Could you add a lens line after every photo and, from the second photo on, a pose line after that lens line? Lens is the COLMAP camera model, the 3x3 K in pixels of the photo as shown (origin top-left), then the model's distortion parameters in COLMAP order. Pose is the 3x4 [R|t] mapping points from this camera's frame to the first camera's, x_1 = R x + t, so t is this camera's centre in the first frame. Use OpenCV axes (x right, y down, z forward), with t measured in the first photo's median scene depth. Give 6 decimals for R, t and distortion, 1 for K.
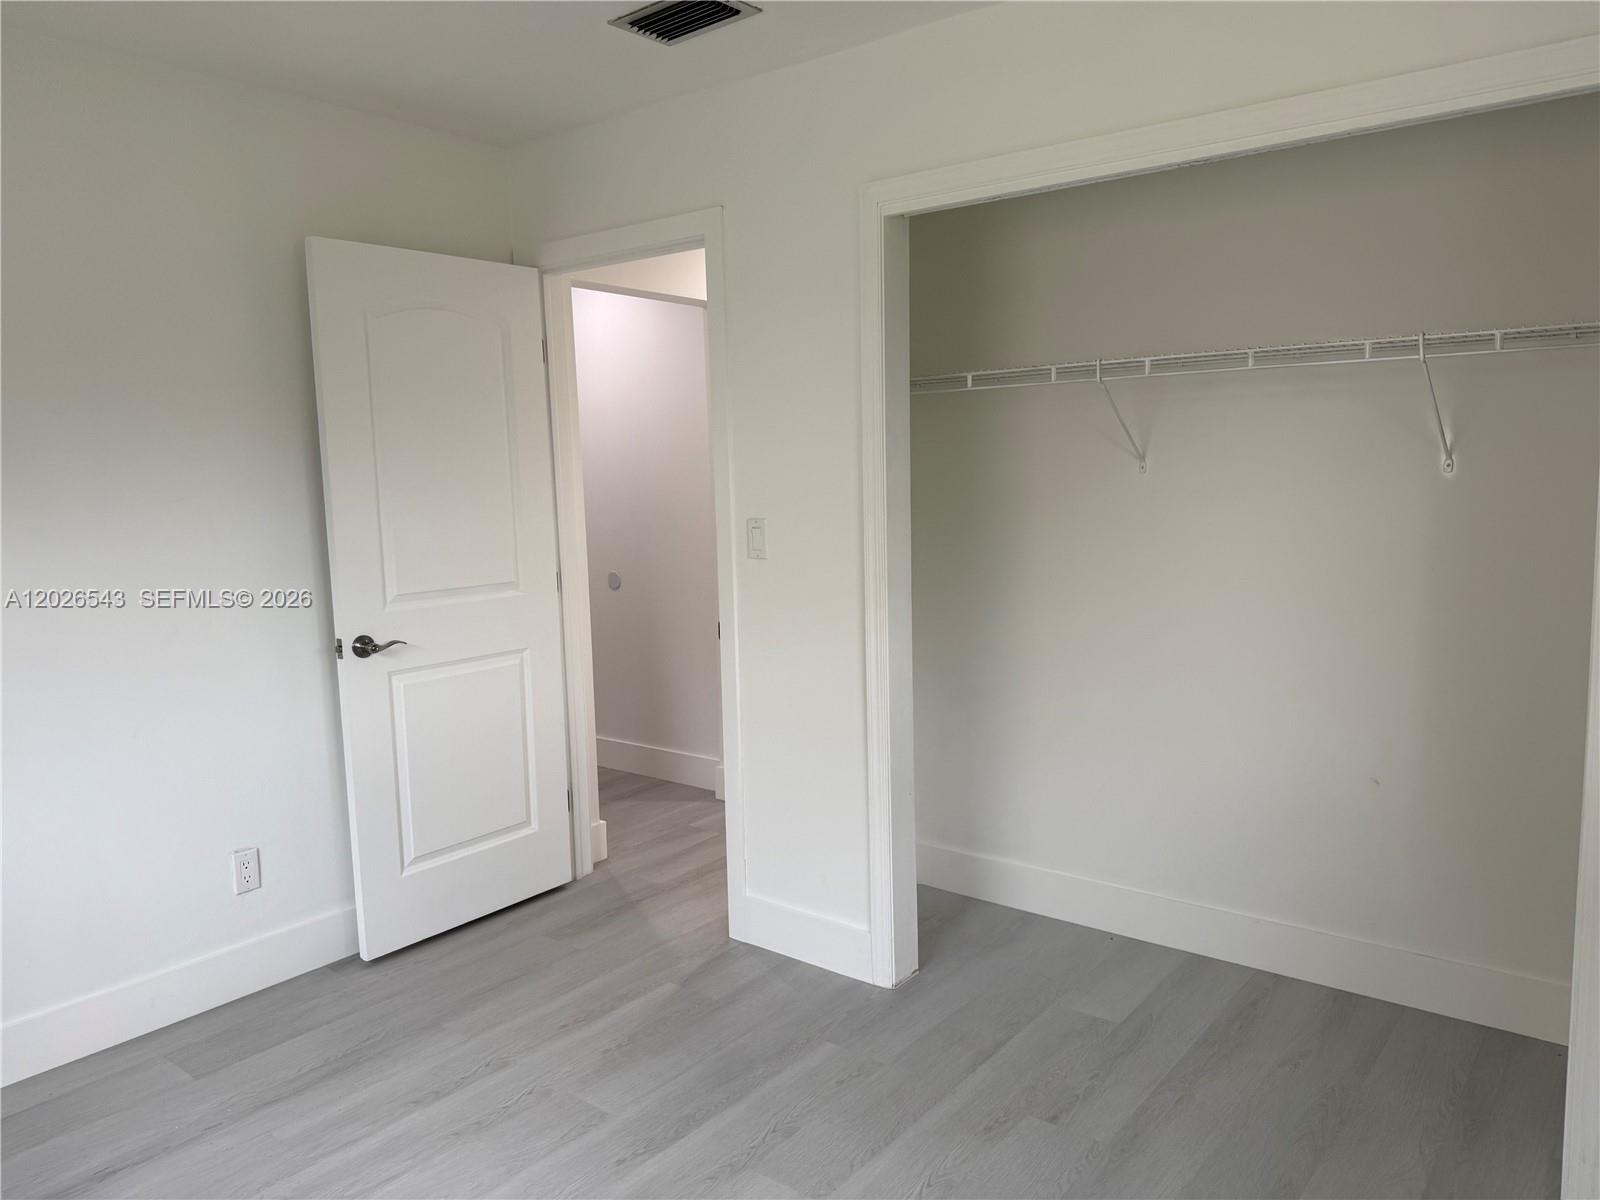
lens RADIAL K [[1140.4, 0, 790.5], [0, 1140.4, 604.9], [0, 0, 1]] dist [0.030668, -0.004389]
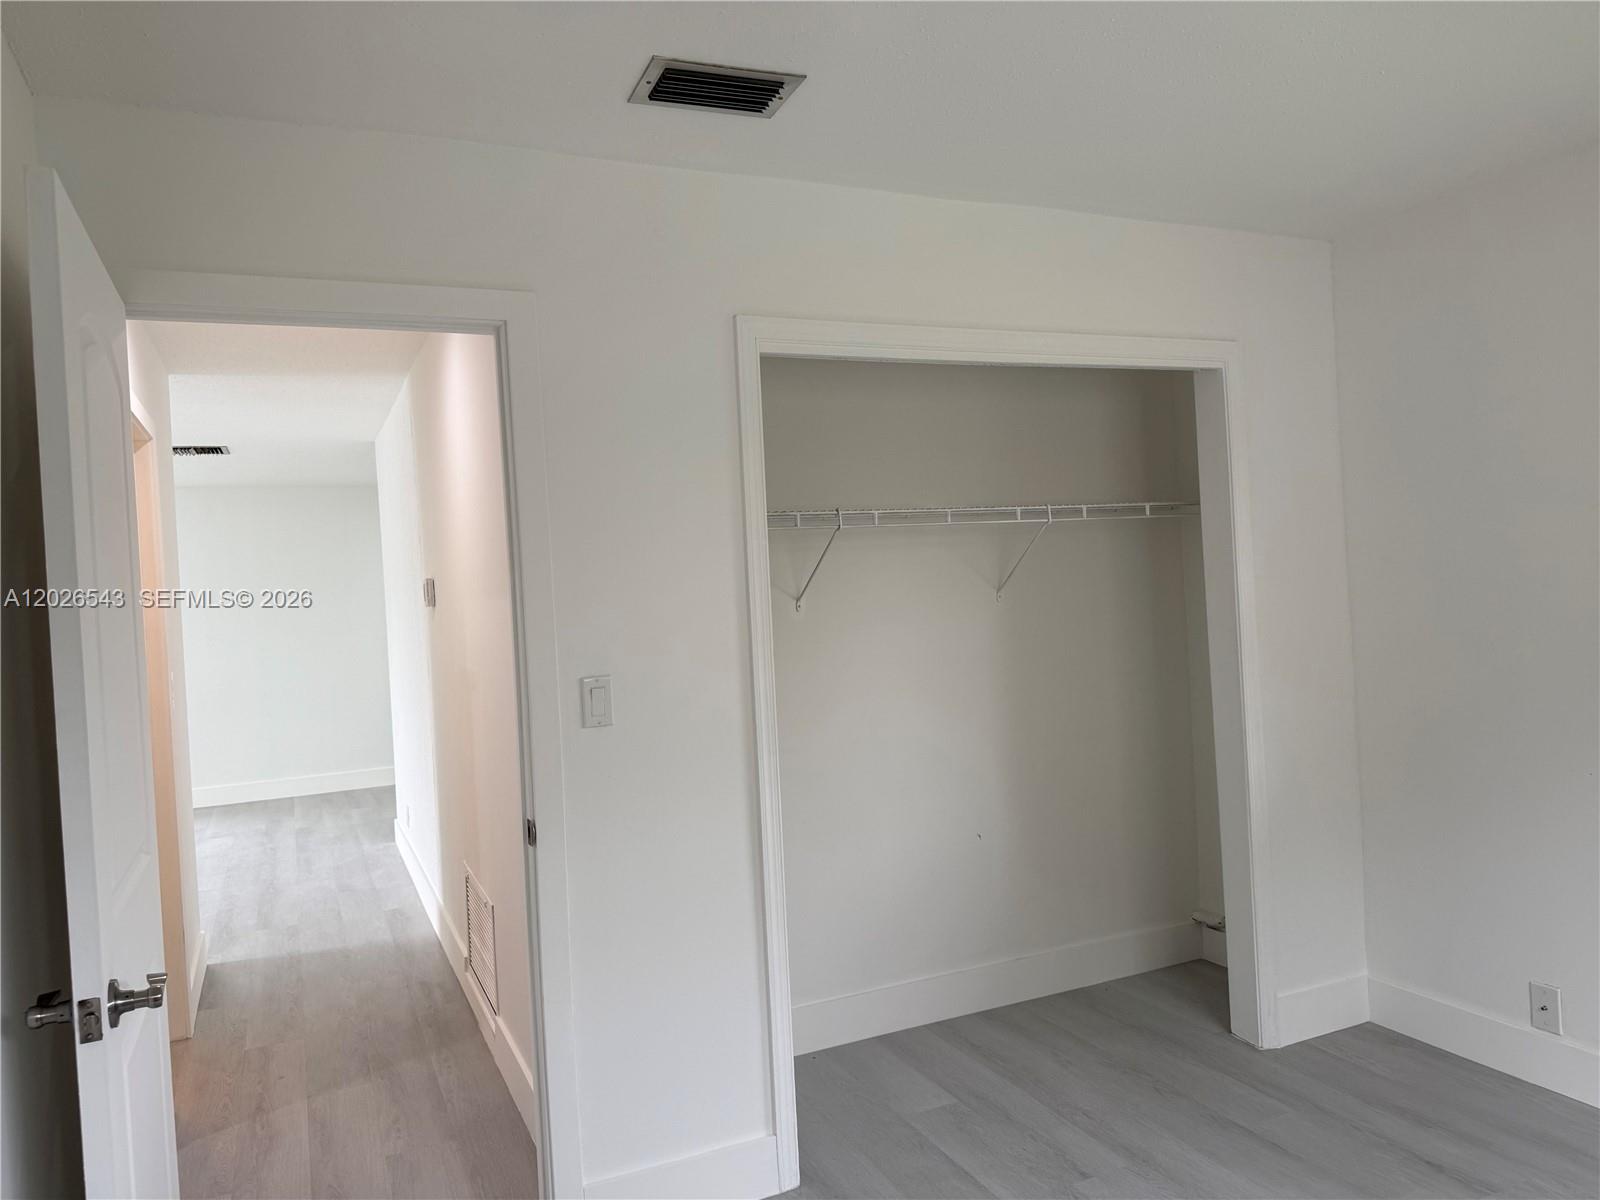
lens RADIAL K [[1140.4, 0, 790.5], [0, 1140.4, 604.9], [0, 0, 1]] dist [0.030668, -0.004389]
pose [[0.451454, -0.007313, 0.892264, -0.776918], [0.160589, 0.984304, -0.073185, -0.050116], [-0.877725, 0.176327, 0.445543, 0.578842]]
